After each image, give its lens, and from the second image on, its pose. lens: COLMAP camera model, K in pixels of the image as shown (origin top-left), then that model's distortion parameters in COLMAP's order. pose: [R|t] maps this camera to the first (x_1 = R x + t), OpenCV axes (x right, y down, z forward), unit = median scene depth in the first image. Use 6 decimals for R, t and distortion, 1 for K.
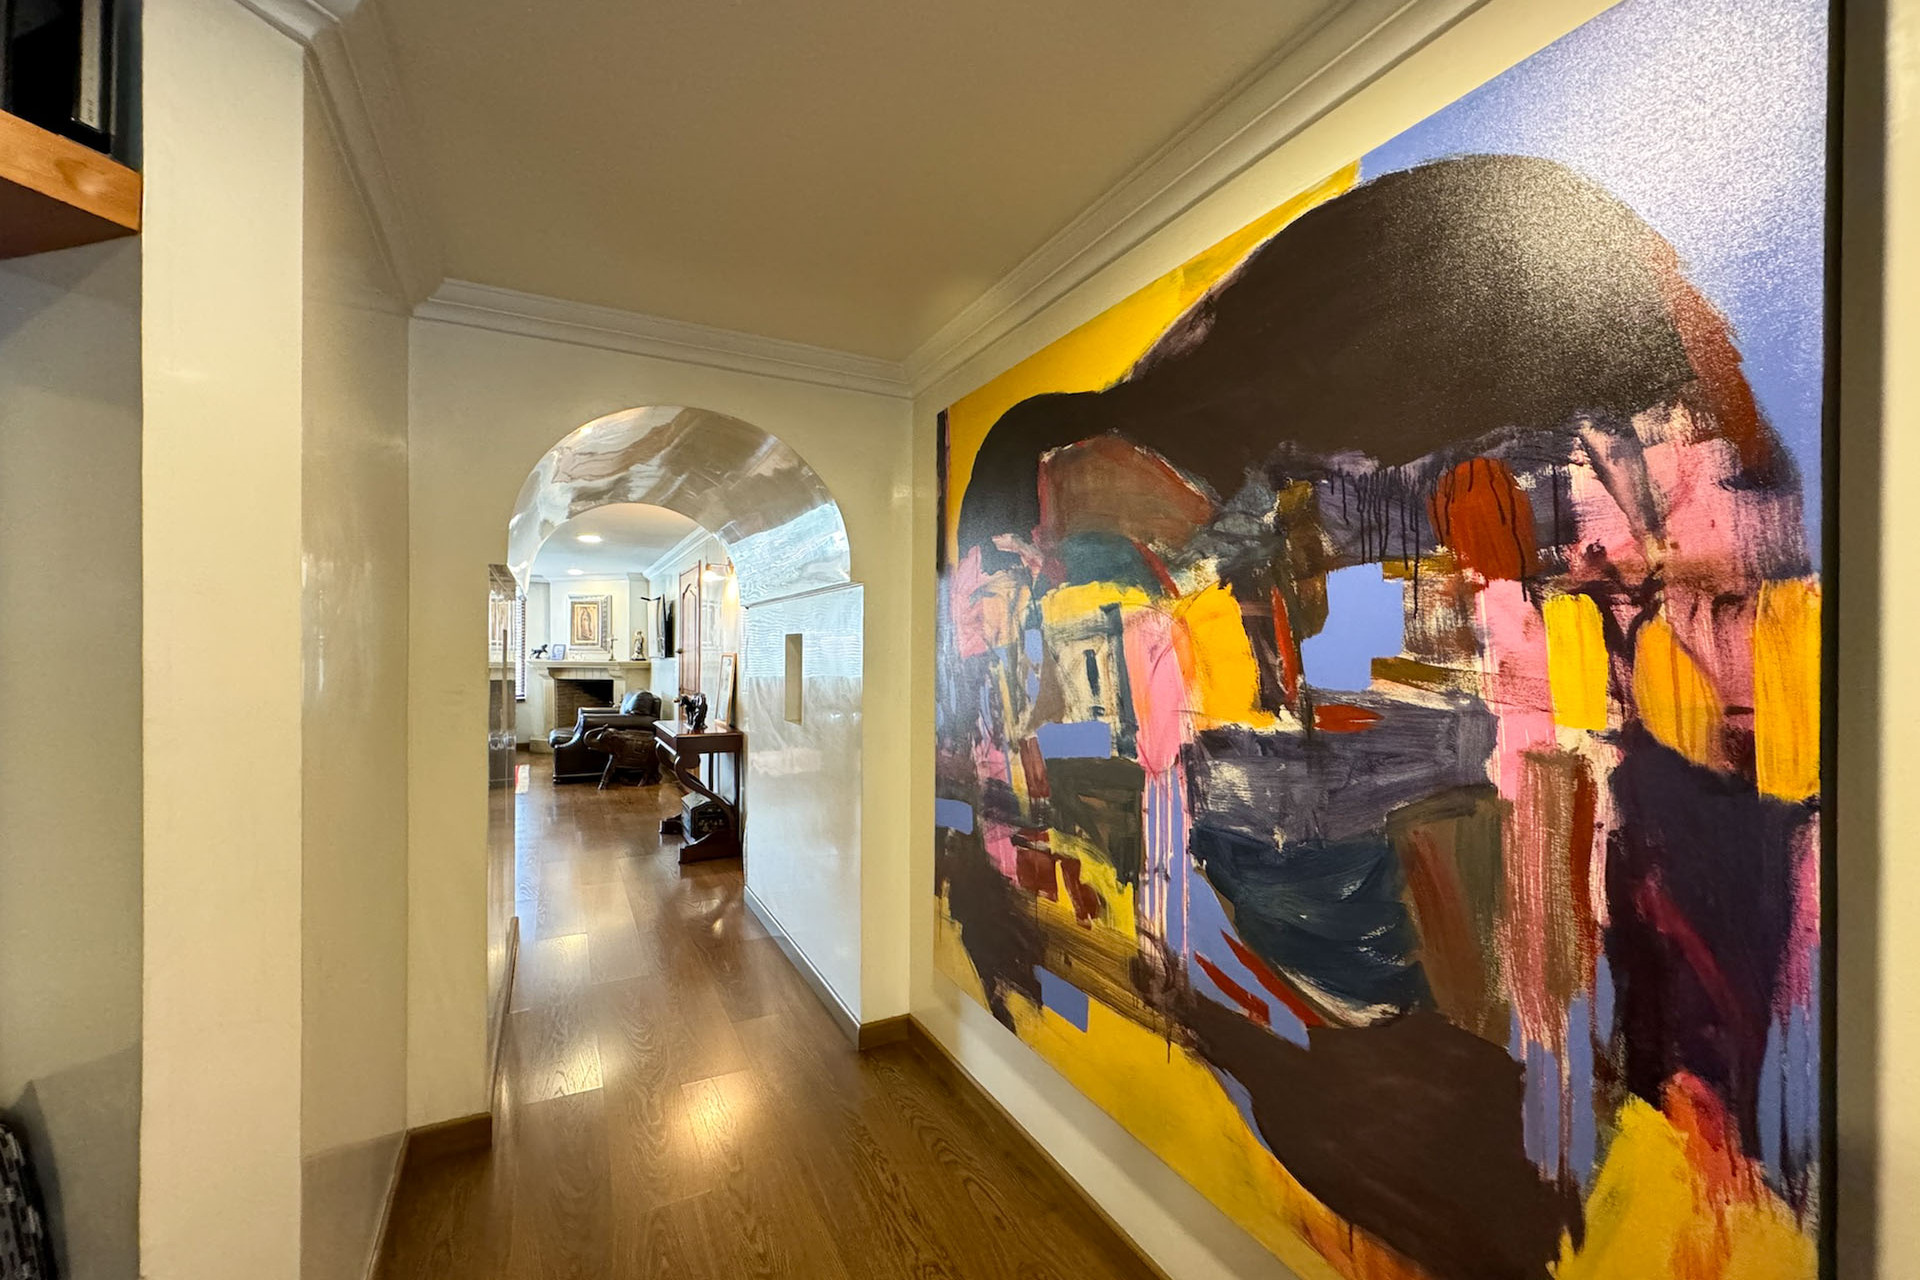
lens RADIAL K [[762.2, 0, 957.1], [0, 762.2, 645.1], [0, 0, 1]] dist [-0.003740, -0.000490]
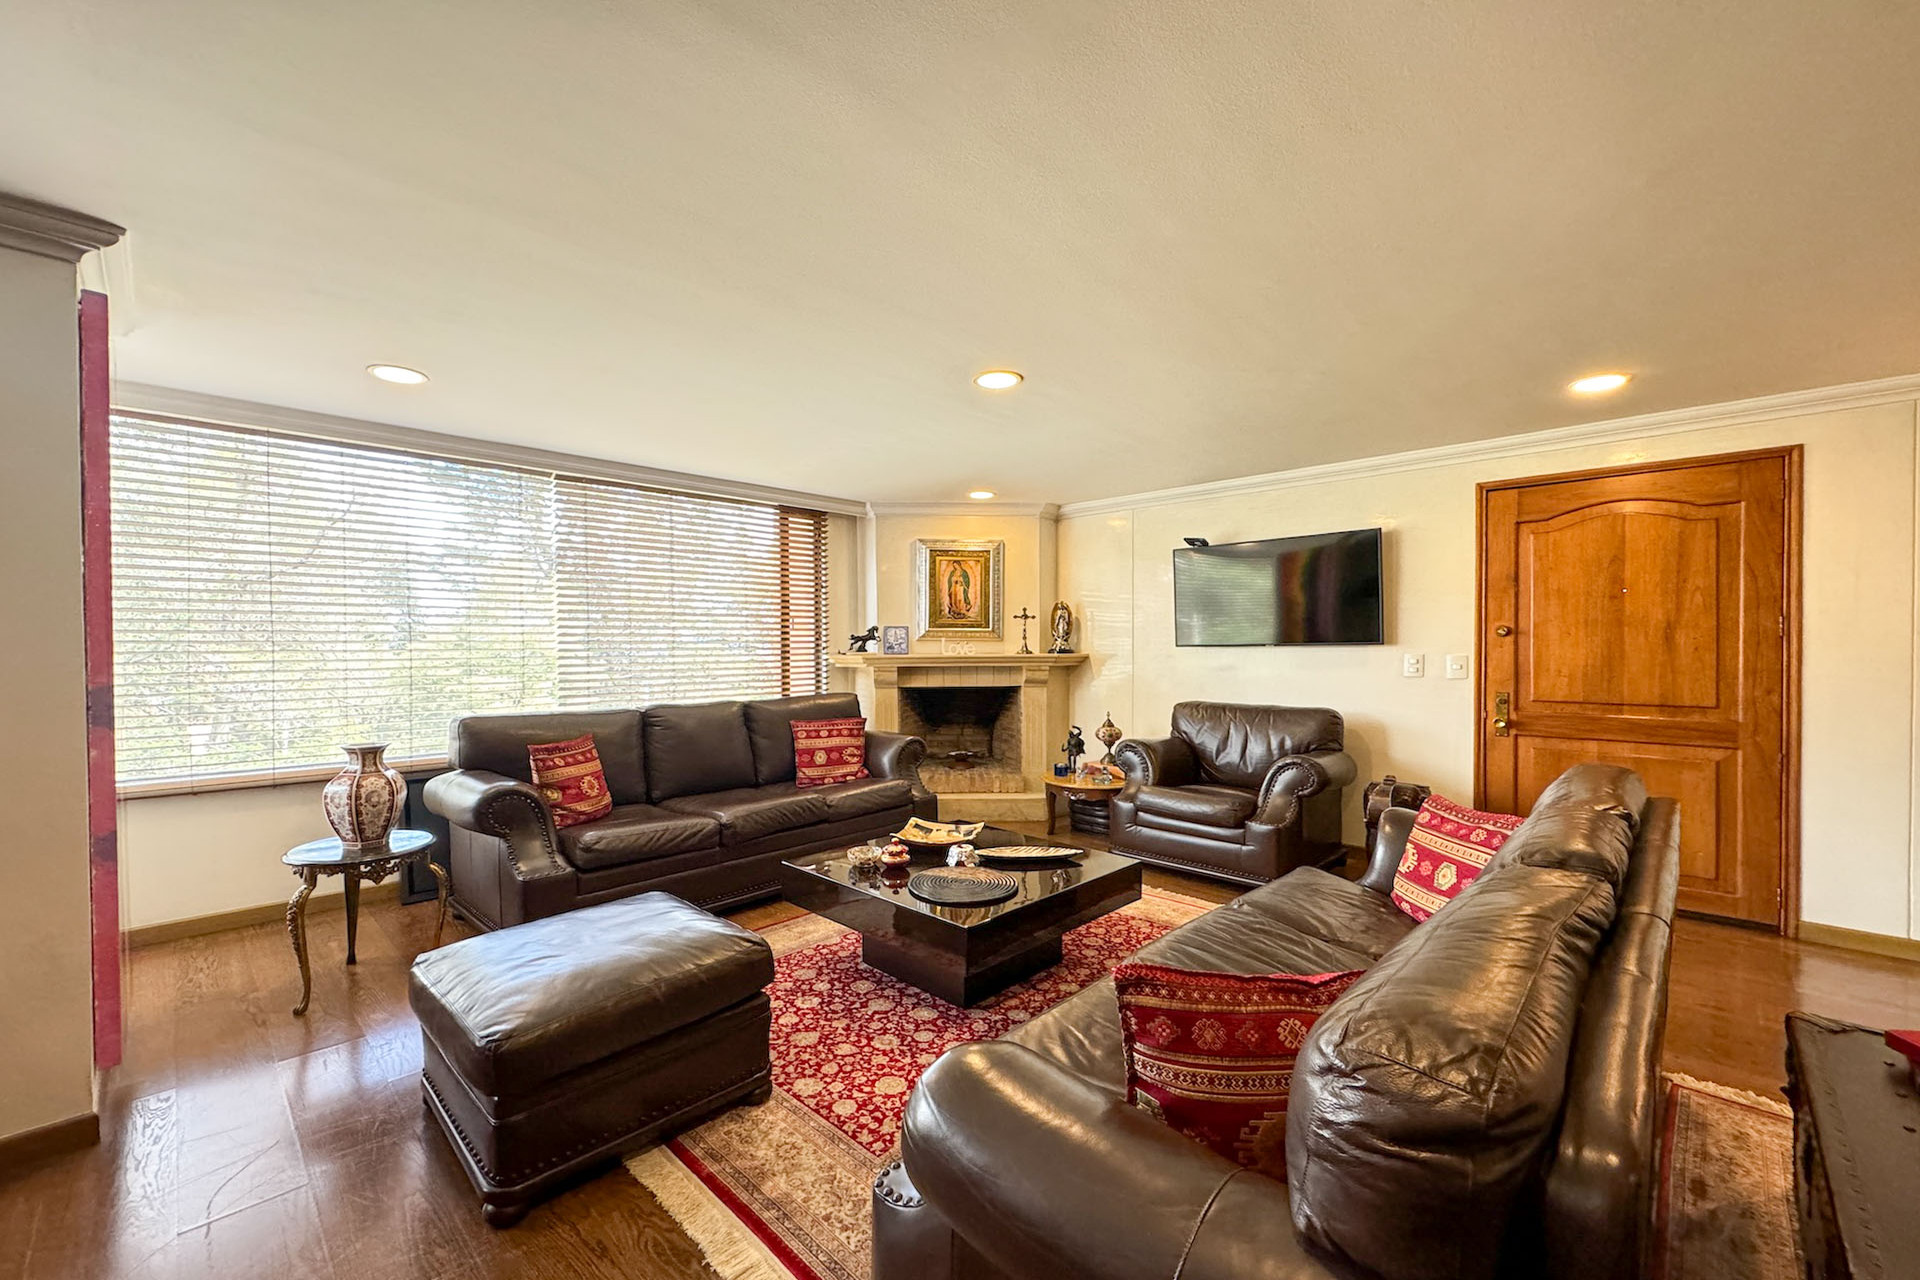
lens RADIAL K [[762.2, 0, 943.1], [0, 762.2, 656.9], [0, 0, 1]] dist [-0.003740, -0.000490]
pose [[0.957925, -0.012426, 0.286748, -0.668863], [0.008725, 0.999861, 0.014183, 0.014376], [-0.286885, -0.011084, 0.957901, 0.458149]]
